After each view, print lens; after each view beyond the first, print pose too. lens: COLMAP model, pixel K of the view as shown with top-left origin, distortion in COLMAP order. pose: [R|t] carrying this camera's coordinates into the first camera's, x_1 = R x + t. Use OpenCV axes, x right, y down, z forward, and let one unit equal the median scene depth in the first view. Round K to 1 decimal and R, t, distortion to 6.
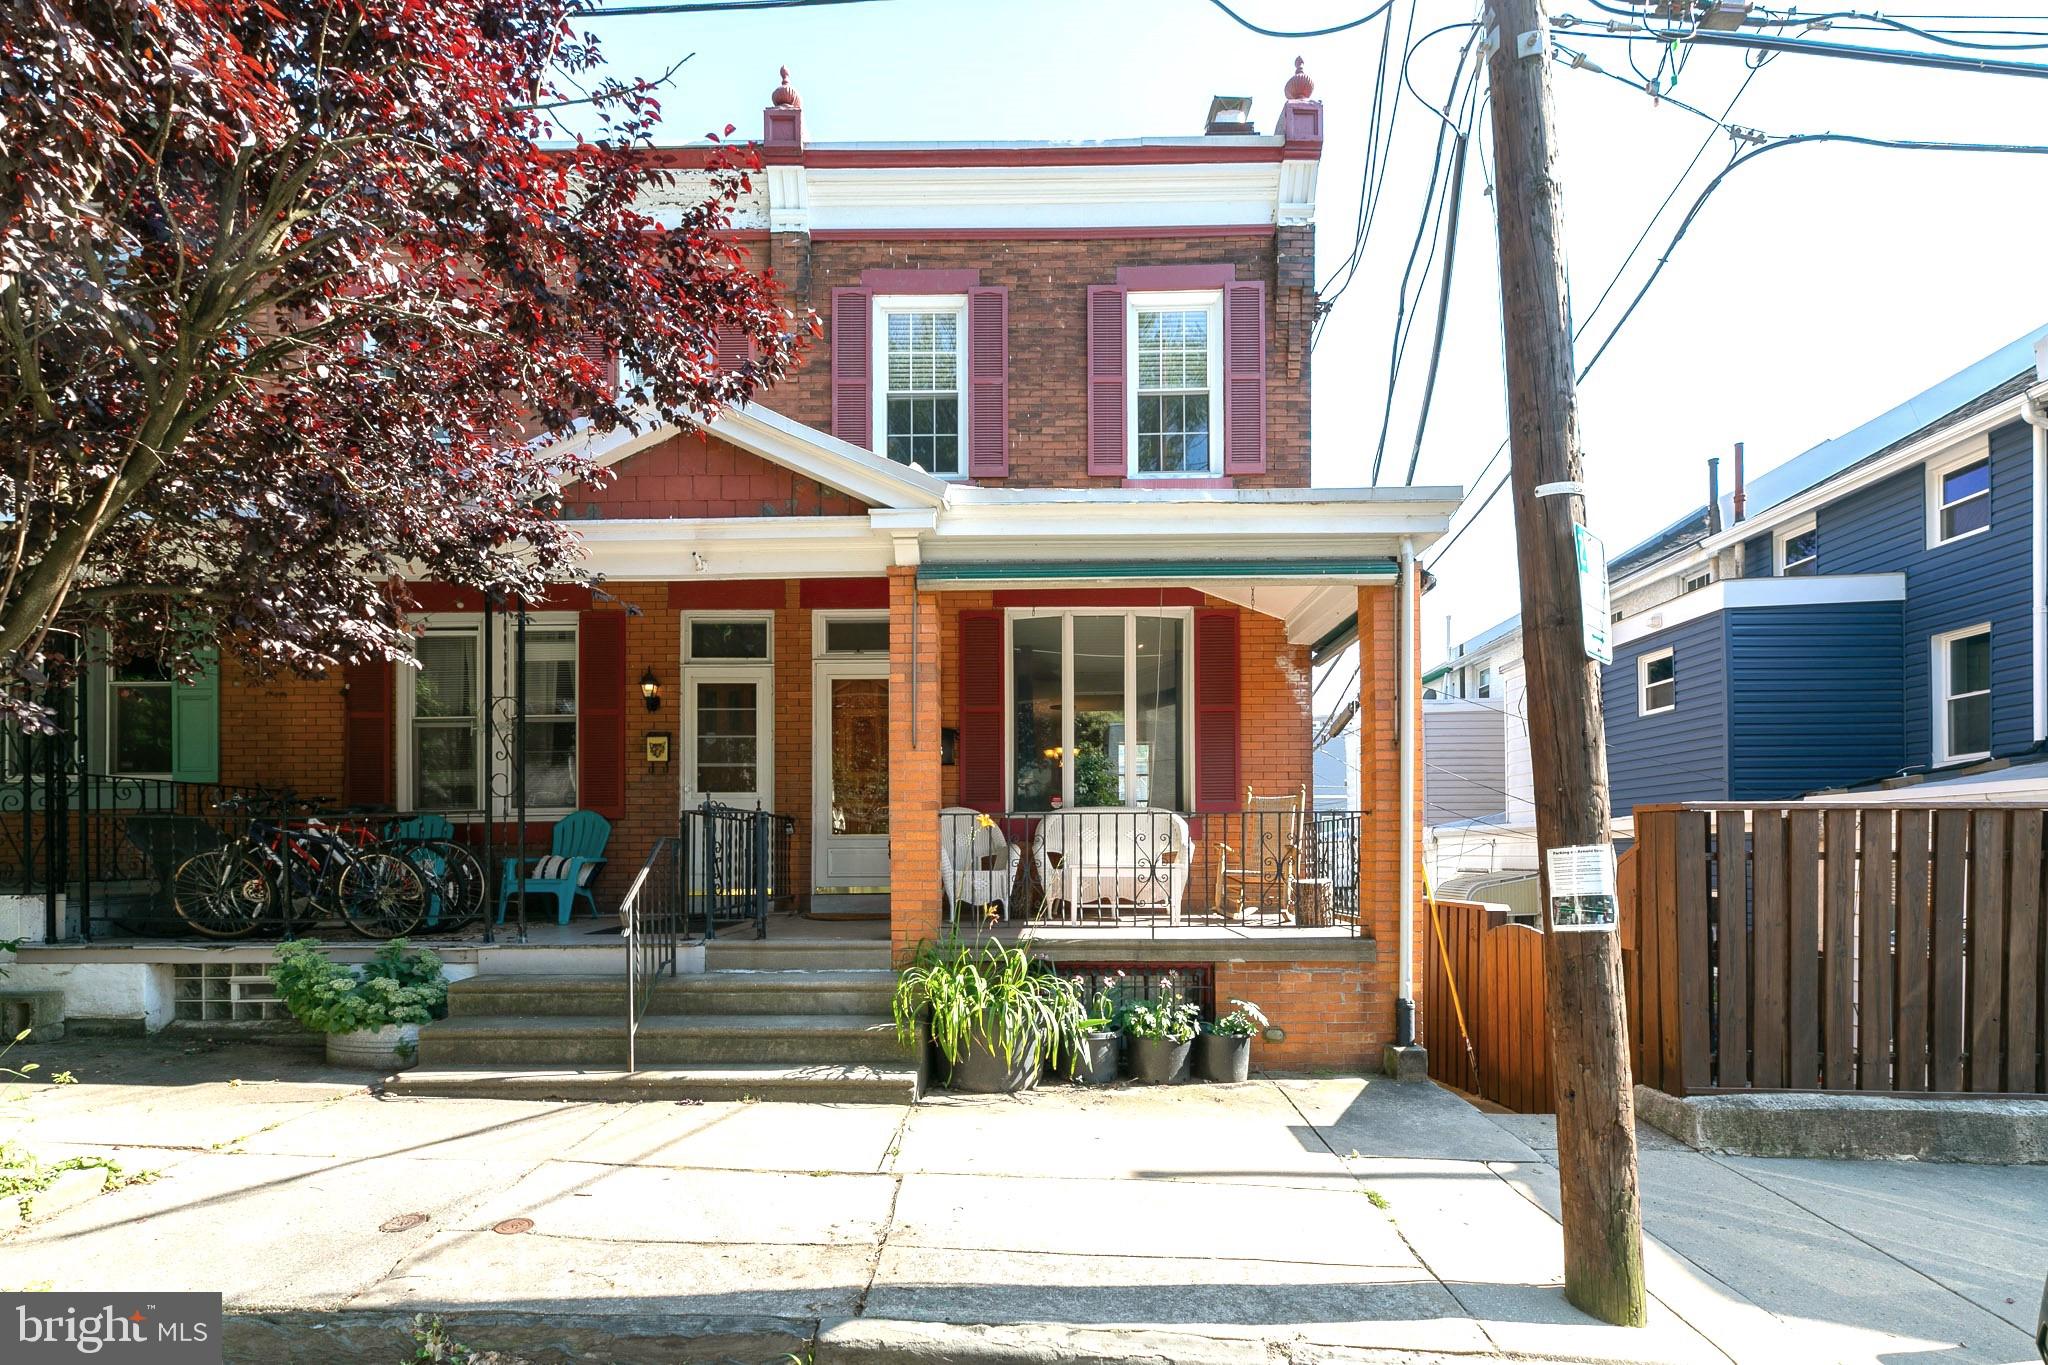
lens RADIAL K [[919.6, 0, 1013.7], [0, 919.6, 692.6], [0, 0, 1]] dist [0.006580, 0.000655]
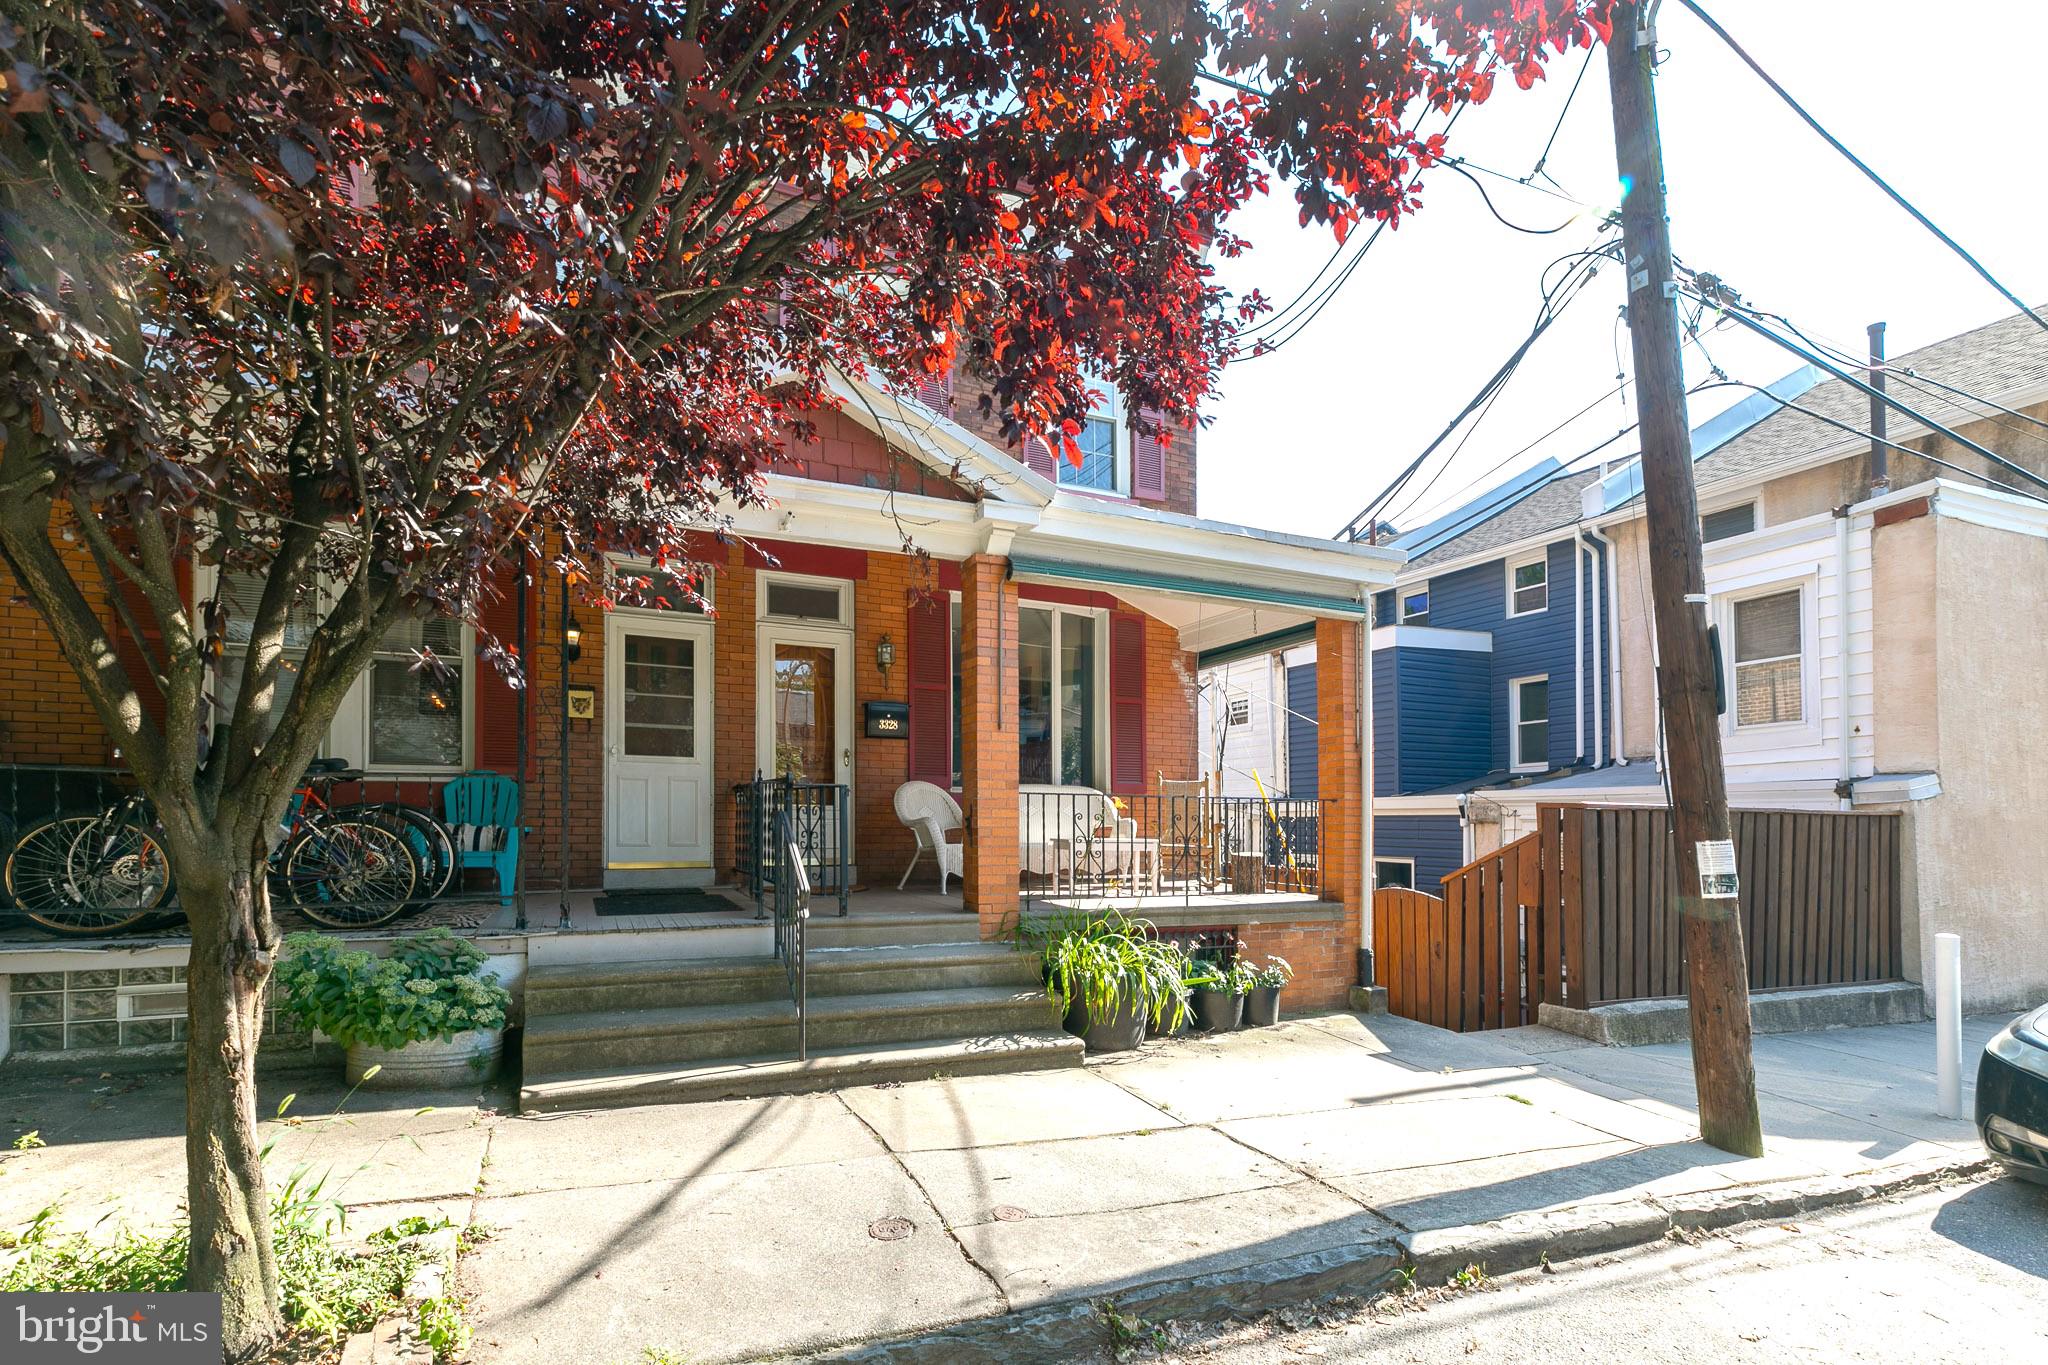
lens RADIAL K [[885.6, 0, 1023.9], [0, 885.6, 651.5], [0, 0, 1]] dist [0.004975, 0.000417]
pose [[0.915771, 0.088910, 0.391738, -0.485667], [-0.083946, 0.996024, -0.029818, -0.000482], [-0.392832, -0.005578, 0.919593, 0.057880]]
